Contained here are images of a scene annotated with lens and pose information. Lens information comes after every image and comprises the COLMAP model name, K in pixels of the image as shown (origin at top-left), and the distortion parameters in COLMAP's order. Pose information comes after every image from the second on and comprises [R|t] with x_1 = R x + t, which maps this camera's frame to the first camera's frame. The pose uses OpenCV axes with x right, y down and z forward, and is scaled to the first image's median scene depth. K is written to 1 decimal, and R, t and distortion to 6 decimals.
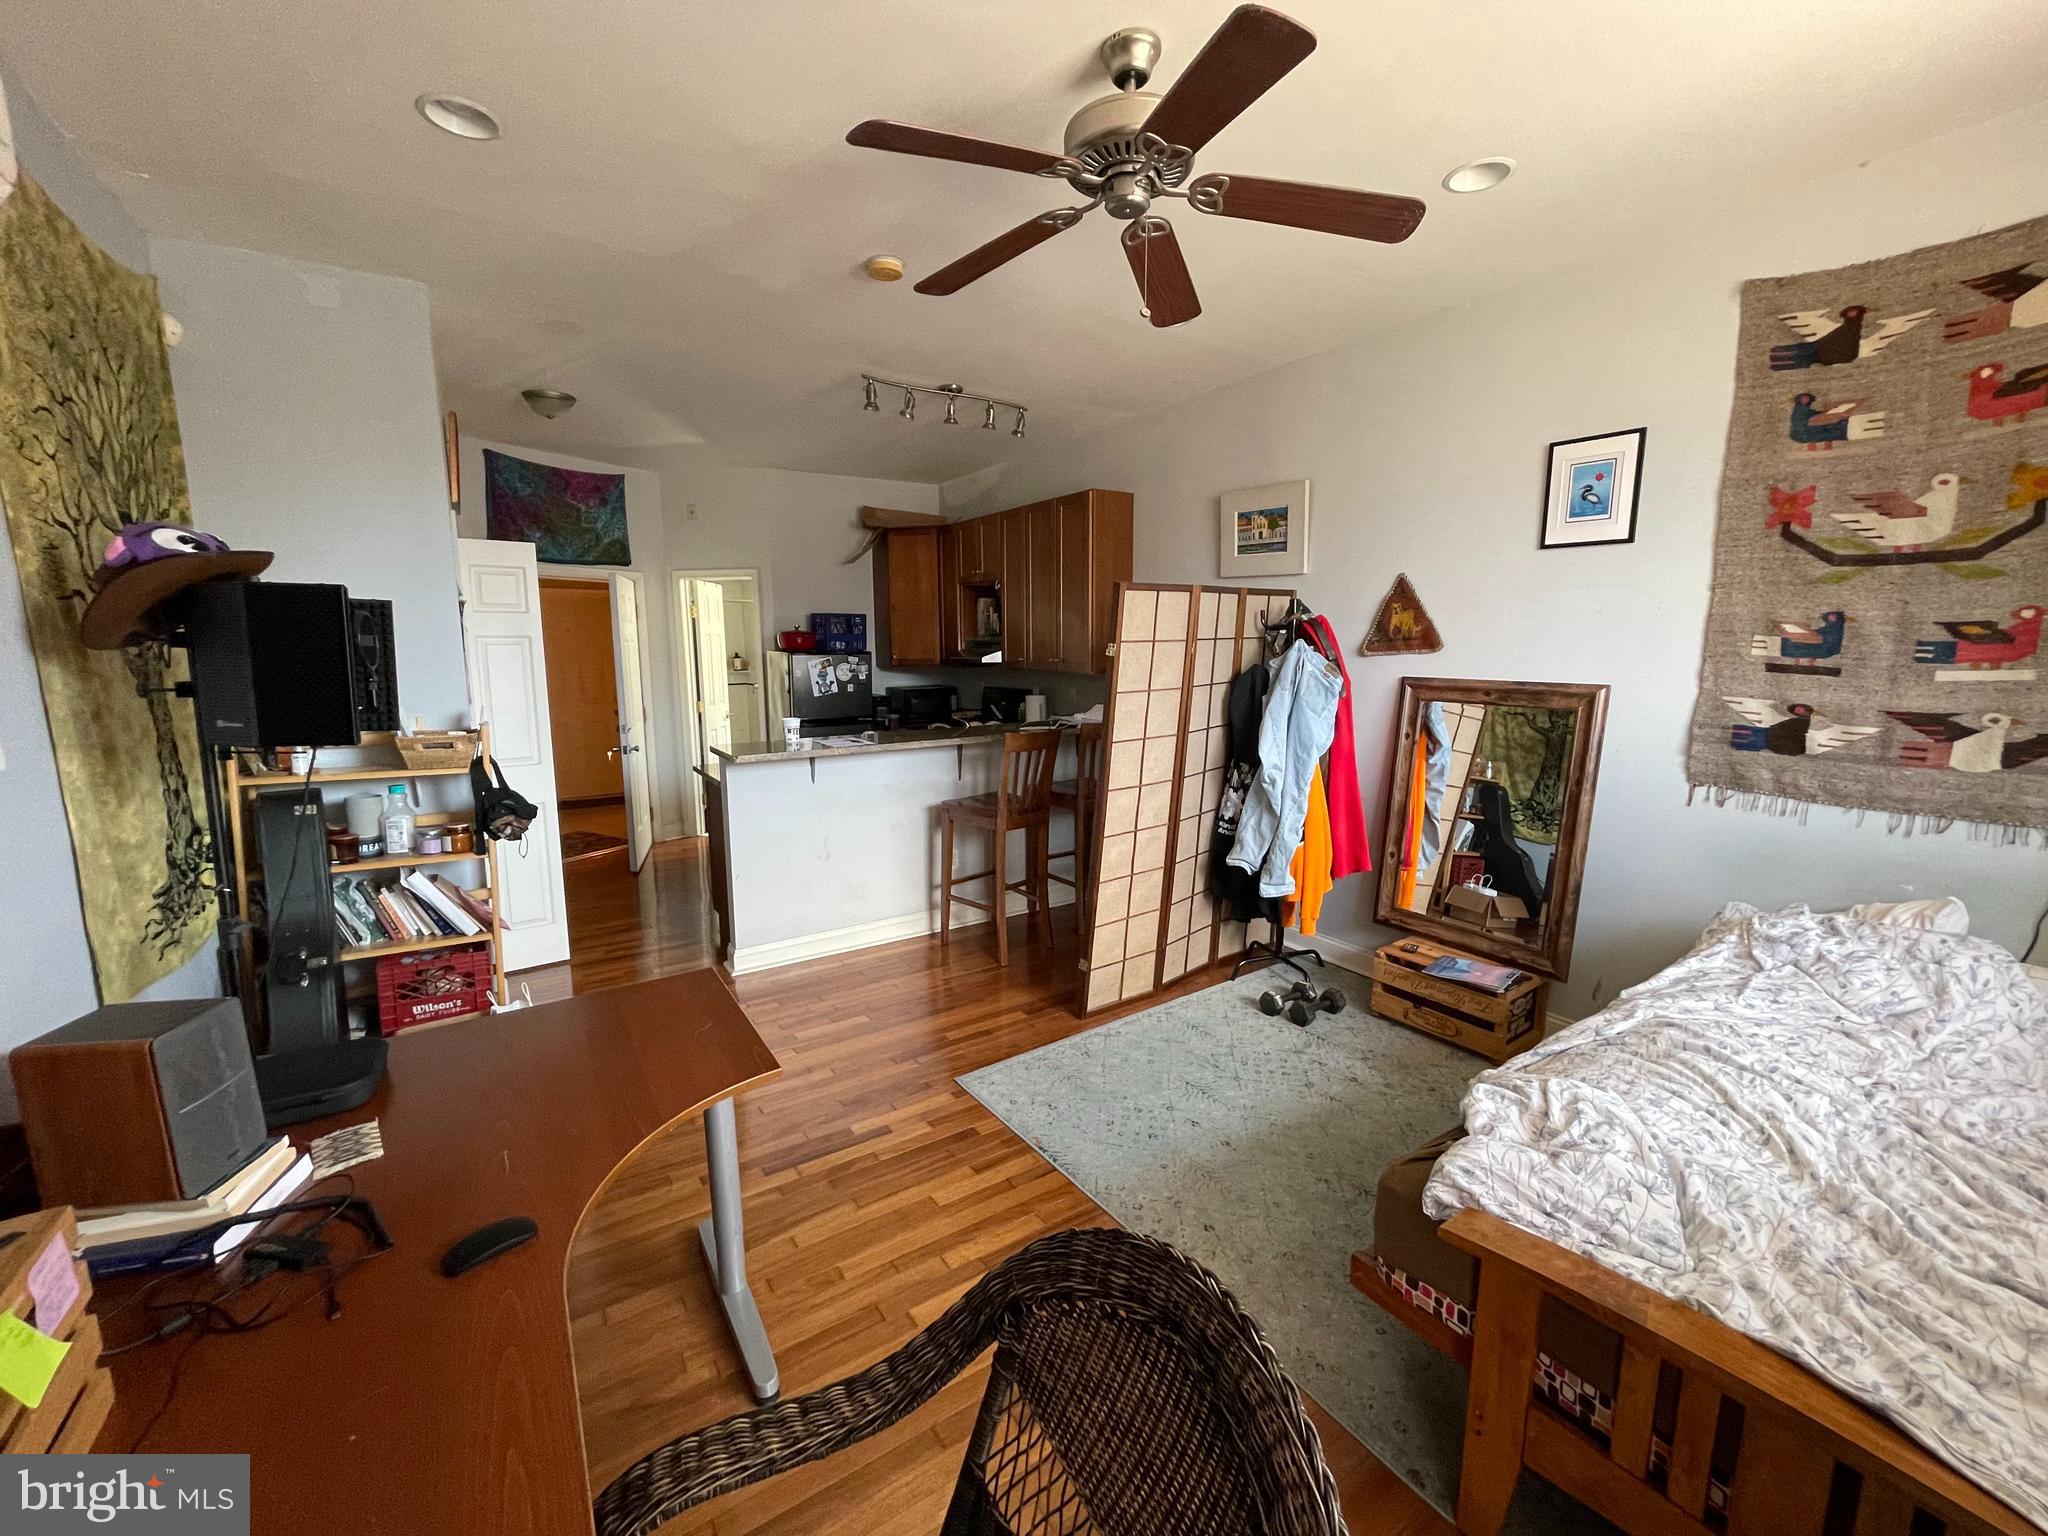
lens RADIAL K [[828.4, 0, 1027.9], [0, 828.4, 768.9], [0, 0, 1]] dist [0.001648, 0.000377]
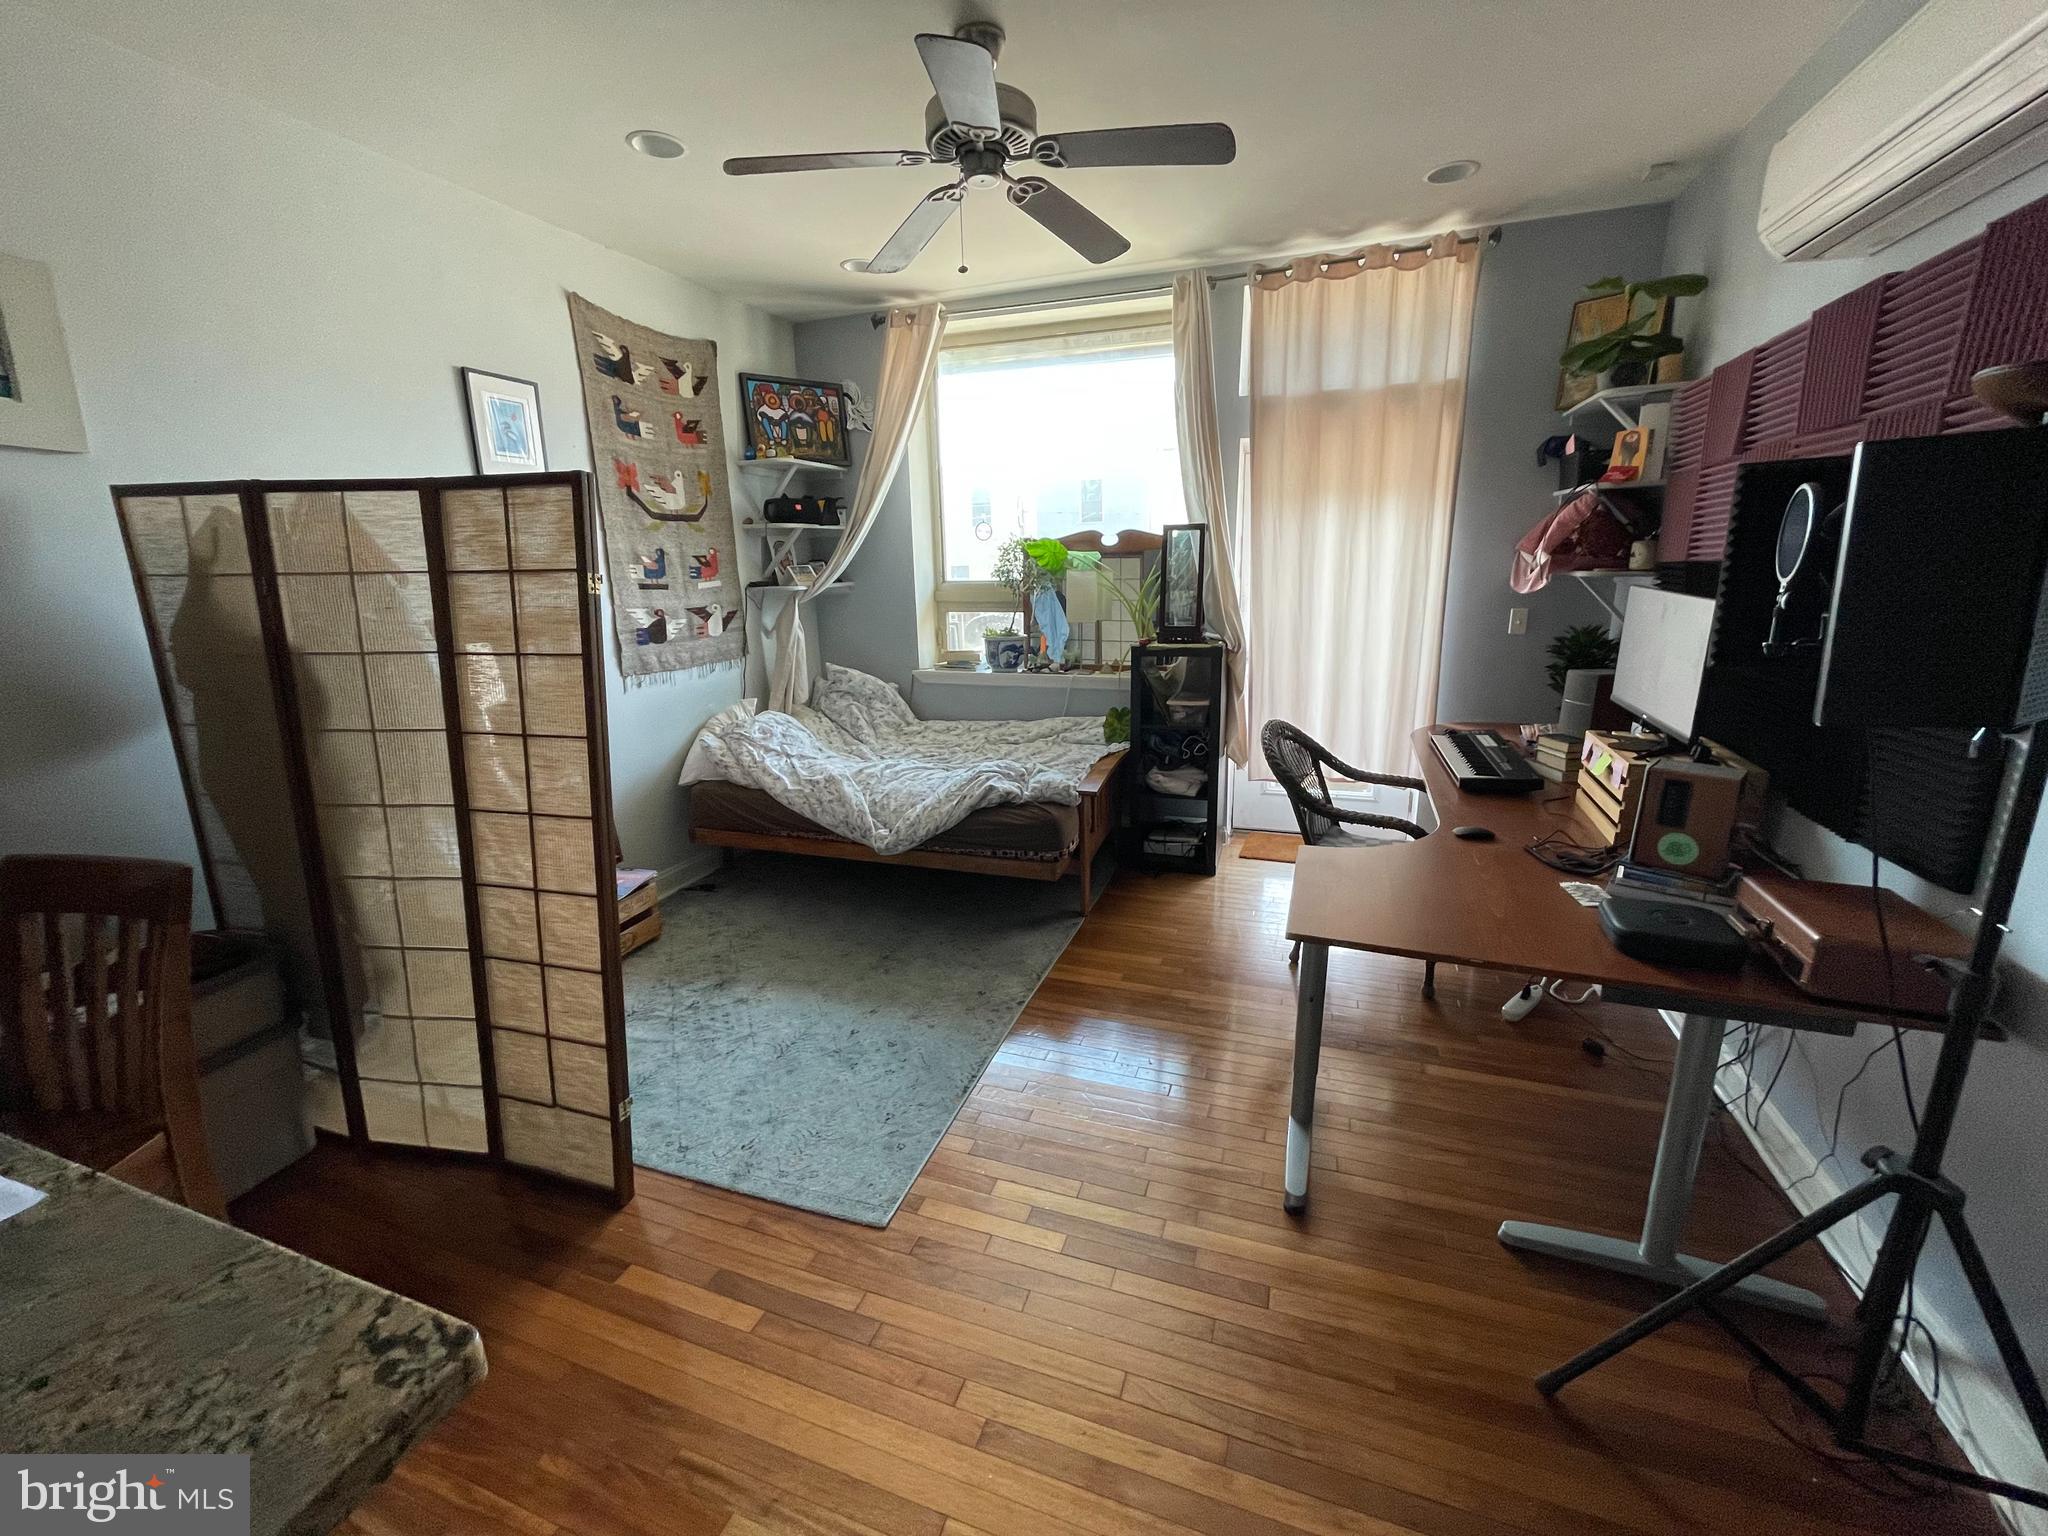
lens RADIAL K [[828.4, 0, 1028.5], [0, 828.4, 762.5], [0, 0, 1]] dist [0.001648, 0.000377]
pose [[-0.593034, -0.178790, 0.785076, -0.731788], [0.151027, 0.933030, 0.326567, -0.210618], [-0.790886, 0.312233, -0.526317, 1.352196]]
